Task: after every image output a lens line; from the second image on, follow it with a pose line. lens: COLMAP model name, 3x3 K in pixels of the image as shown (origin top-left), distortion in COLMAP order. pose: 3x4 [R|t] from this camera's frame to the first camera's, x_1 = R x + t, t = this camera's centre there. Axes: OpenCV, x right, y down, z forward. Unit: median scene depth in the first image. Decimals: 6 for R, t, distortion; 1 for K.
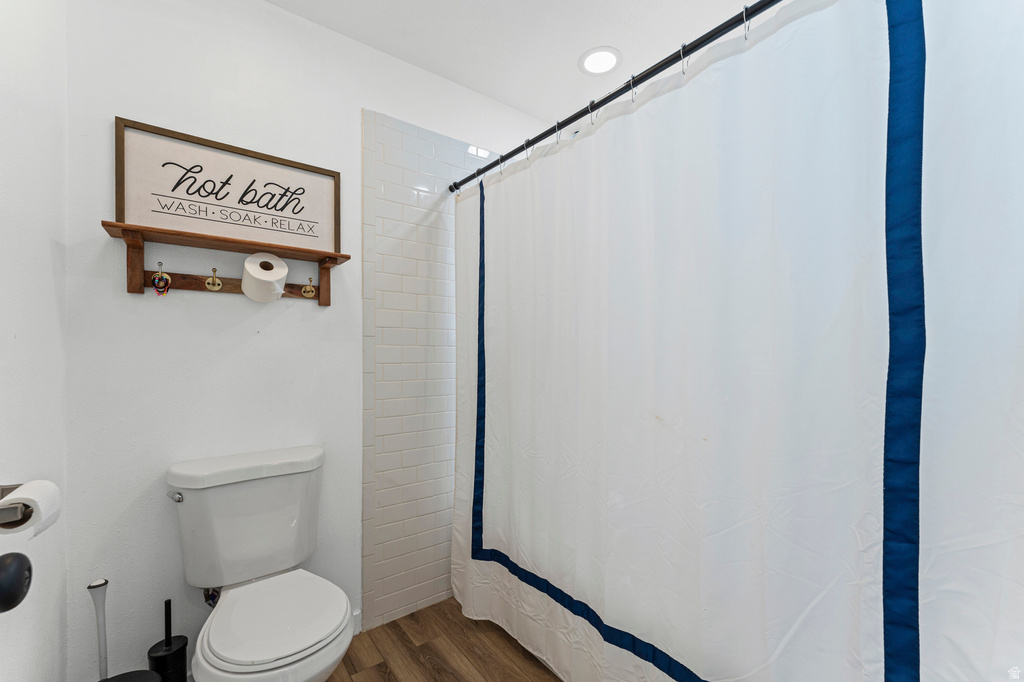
lens RADIAL K [[415.2, 0, 508.7], [0, 415.2, 347.0], [0, 0, 1]] dist [0.000079, -0.000502]
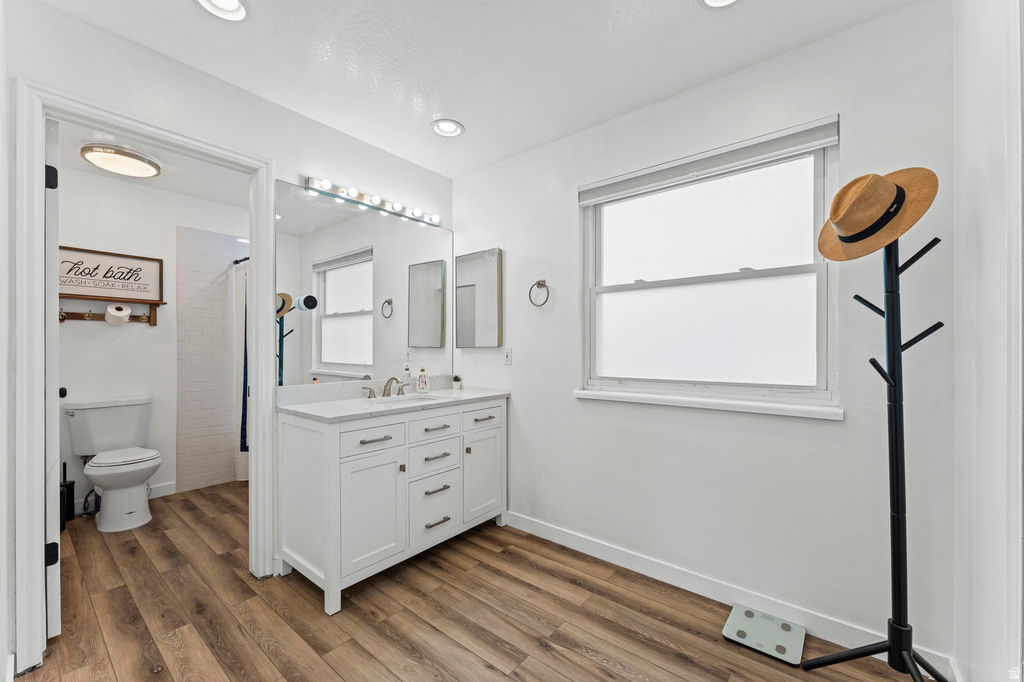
lens RADIAL K [[415.2, 0, 515.4], [0, 415.2, 342.0], [0, 0, 1]] dist [0.000079, -0.000502]
pose [[0.970963, -0.000982, 0.239228, 0.836362], [0.002563, 0.999977, -0.006300, -0.003802], [-0.239217, 0.006730, 0.970943, -1.472671]]
